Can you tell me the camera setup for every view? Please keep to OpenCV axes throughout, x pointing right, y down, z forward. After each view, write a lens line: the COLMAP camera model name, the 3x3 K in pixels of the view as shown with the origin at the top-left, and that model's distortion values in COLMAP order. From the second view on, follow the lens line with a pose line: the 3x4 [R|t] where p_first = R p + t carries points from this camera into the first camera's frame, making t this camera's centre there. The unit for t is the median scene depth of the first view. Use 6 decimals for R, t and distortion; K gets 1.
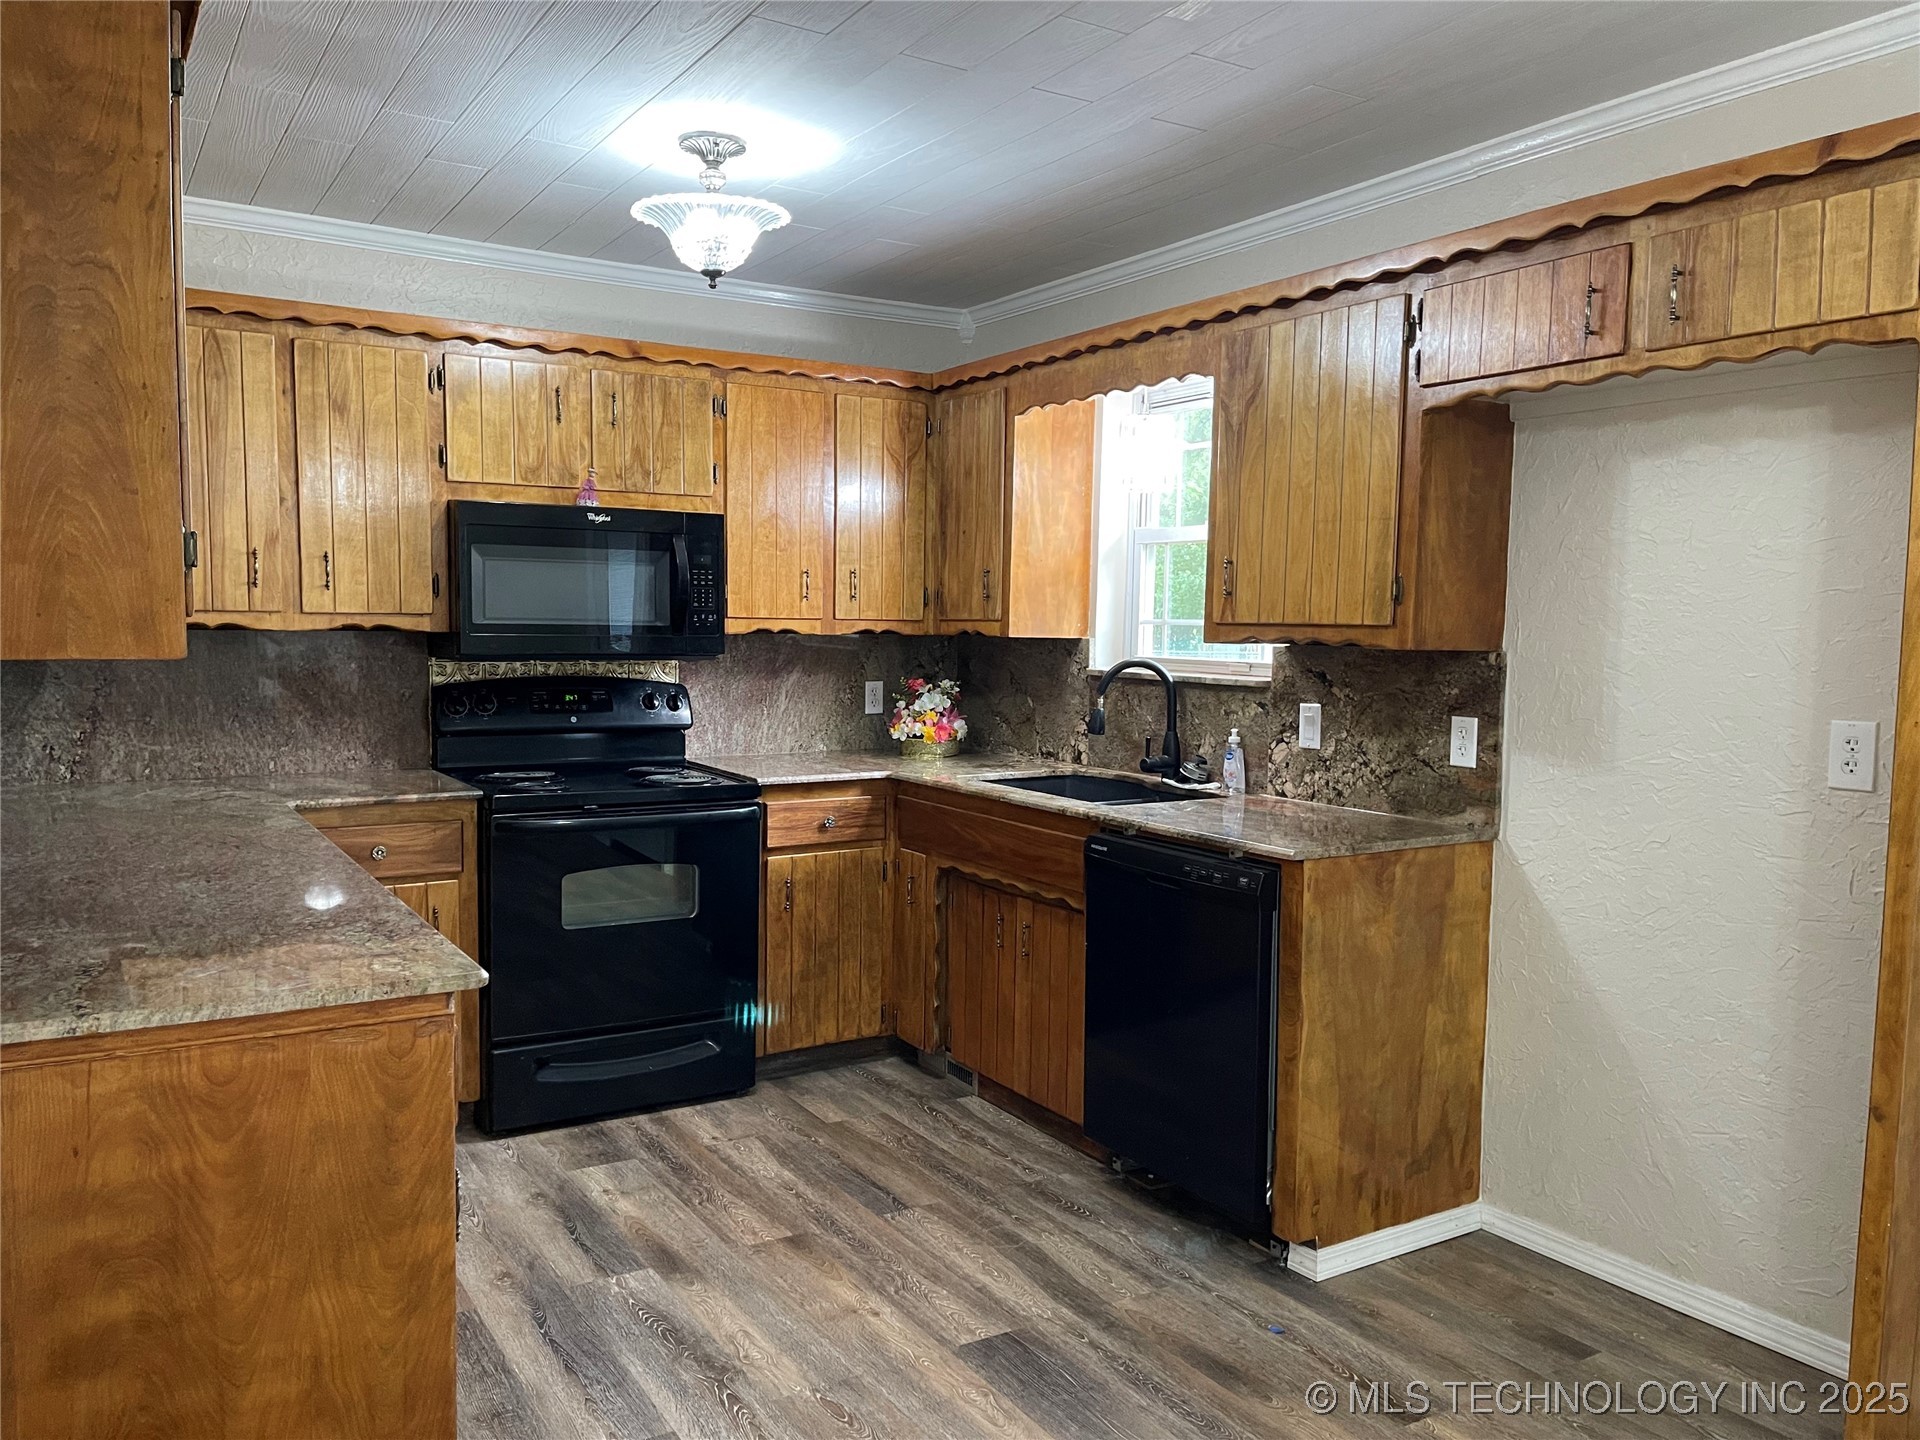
lens RADIAL K [[1457.1, 0, 965.2], [0, 1457.1, 728.5], [0, 0, 1]] dist [0.050113, -0.079121]
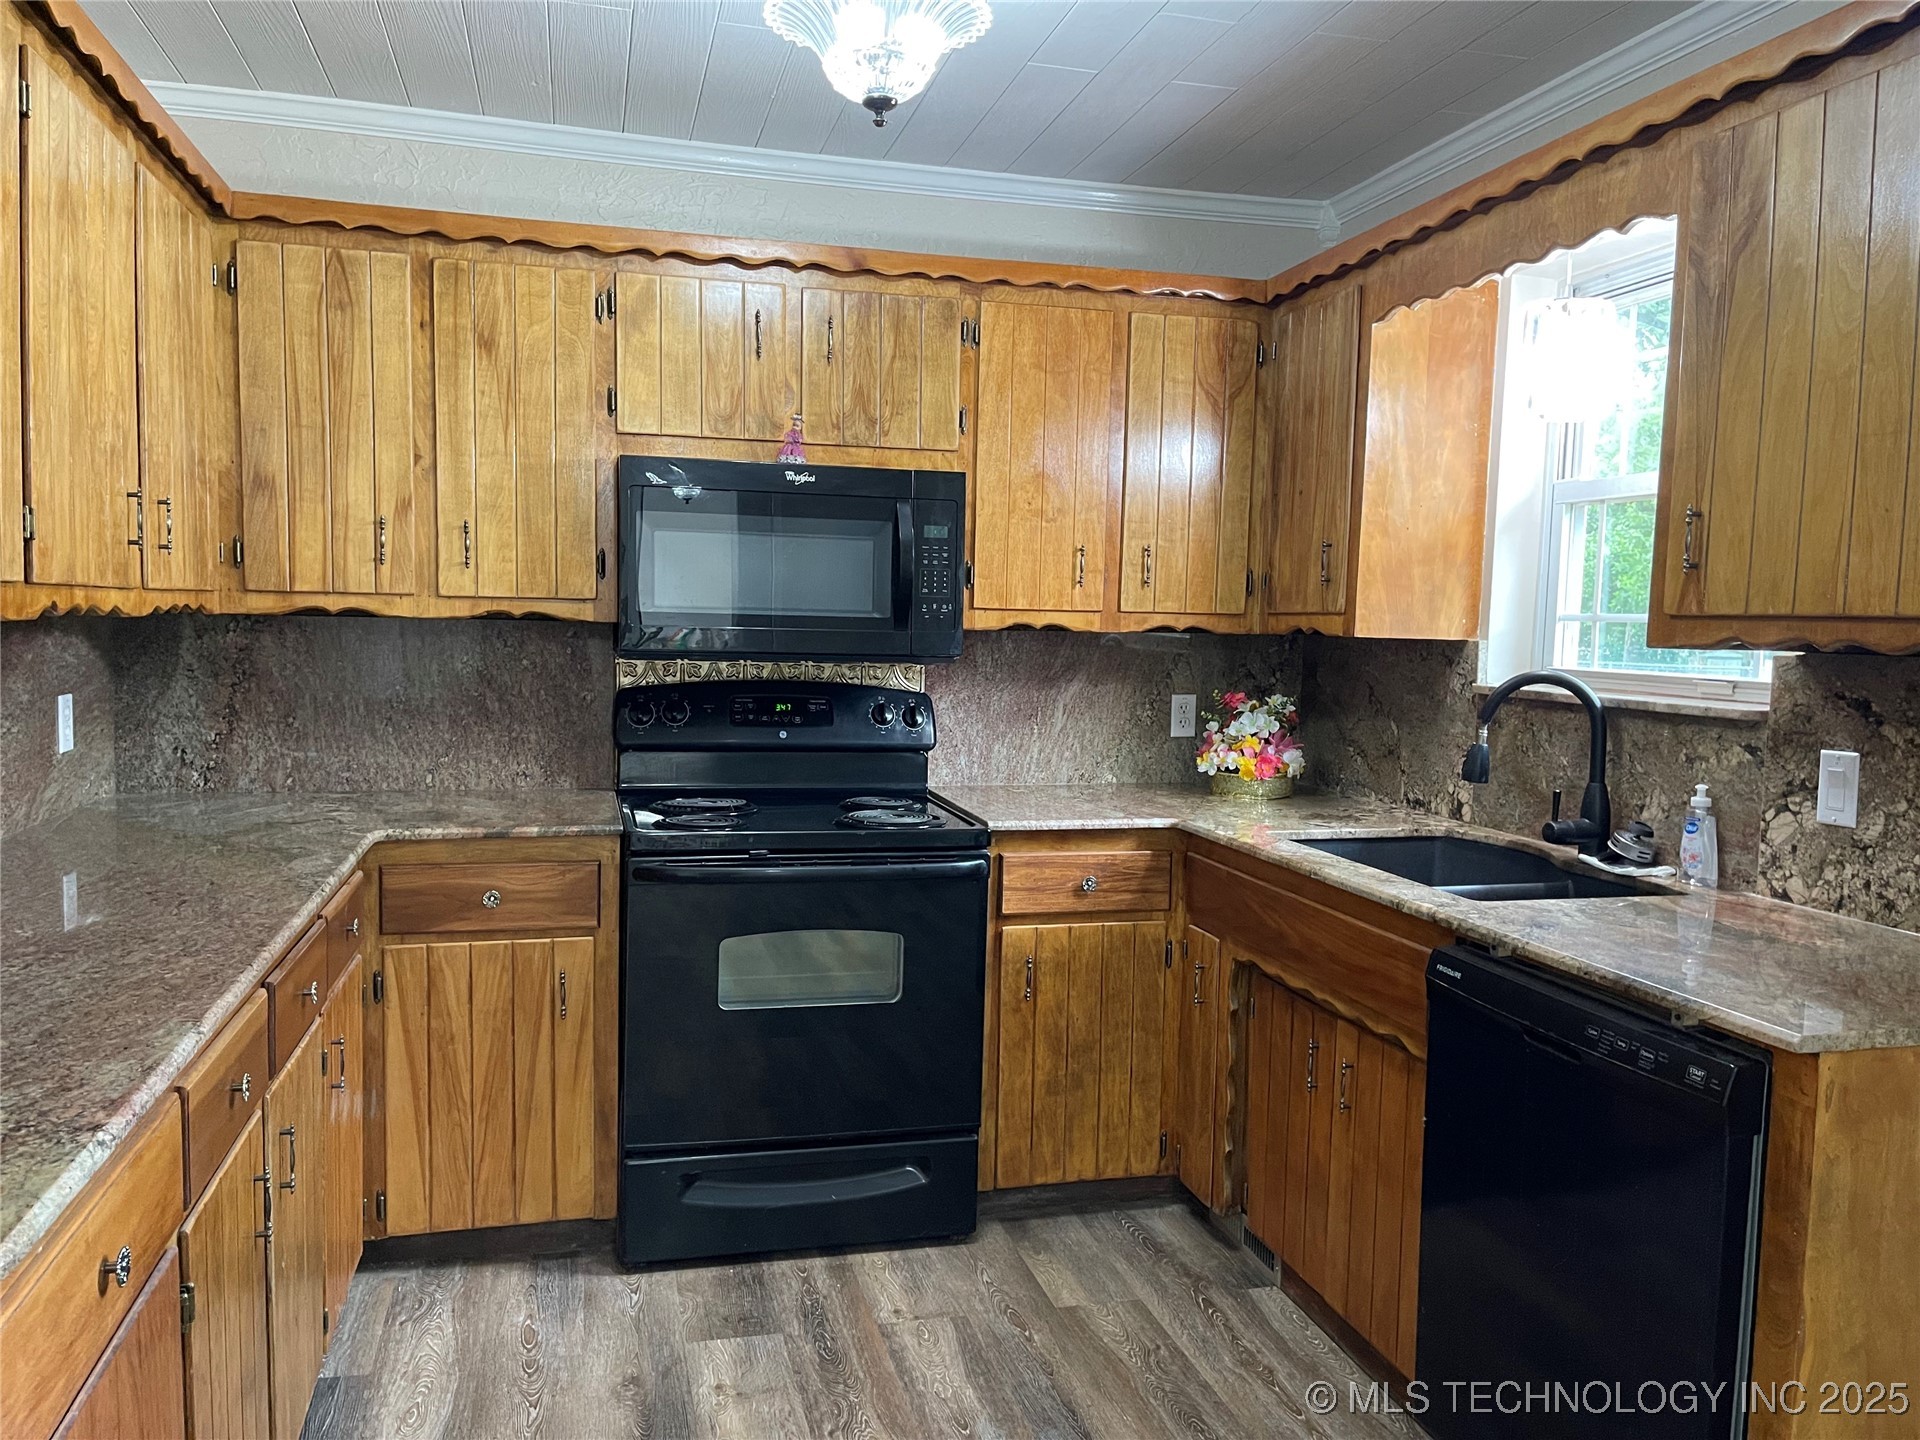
lens RADIAL K [[1457.1, 0, 949.7], [0, 1457.1, 730.6], [0, 0, 1]] dist [0.050113, -0.079121]
pose [[0.952803, 0.031237, -0.301979, 0.065666], [-0.032041, 0.999484, 0.002291, -0.014307], [0.301895, 0.007493, 0.953312, 0.294799]]
